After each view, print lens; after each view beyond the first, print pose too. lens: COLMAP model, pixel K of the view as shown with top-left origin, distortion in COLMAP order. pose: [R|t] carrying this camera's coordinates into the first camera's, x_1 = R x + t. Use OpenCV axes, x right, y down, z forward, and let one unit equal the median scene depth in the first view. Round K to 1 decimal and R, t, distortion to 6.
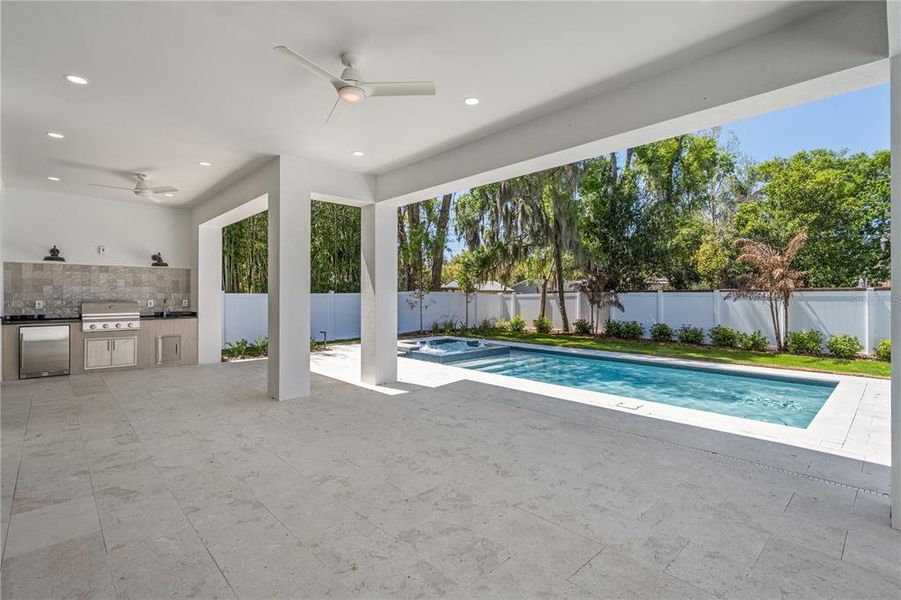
lens RADIAL K [[429.3, 0, 465.8], [0, 429.3, 294.5], [0, 0, 1]] dist [-0.000349, 0.000187]
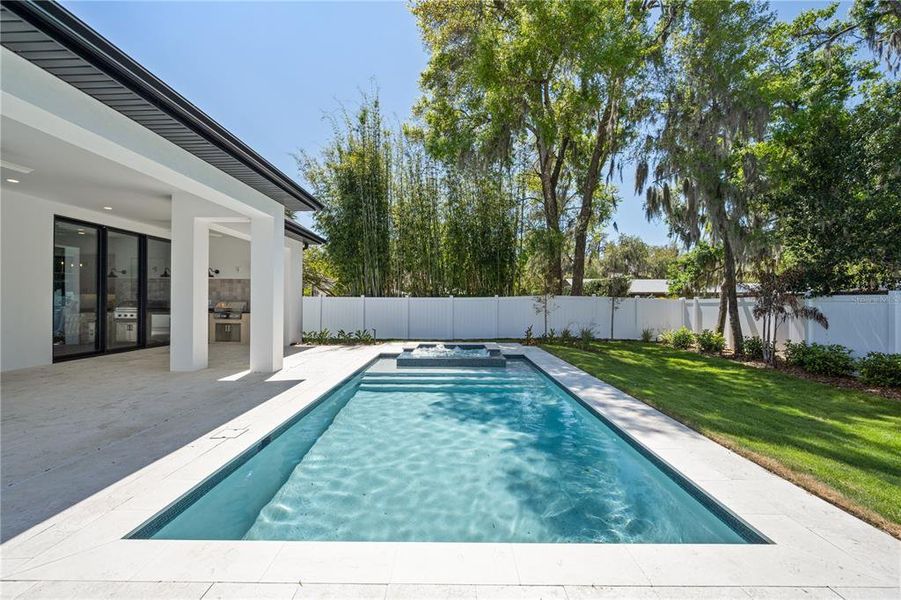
lens RADIAL K [[404.4, 0, 450.5], [0, 404.4, 300.0], [0, 0, 1]] dist [-0.000130, 0.000044]
pose [[0.709846, 0.001272, -0.704356, 0.796510], [-0.003794, 0.999991, -0.002018, 0.011637], [0.704347, 0.004105, 0.709844, 0.514584]]
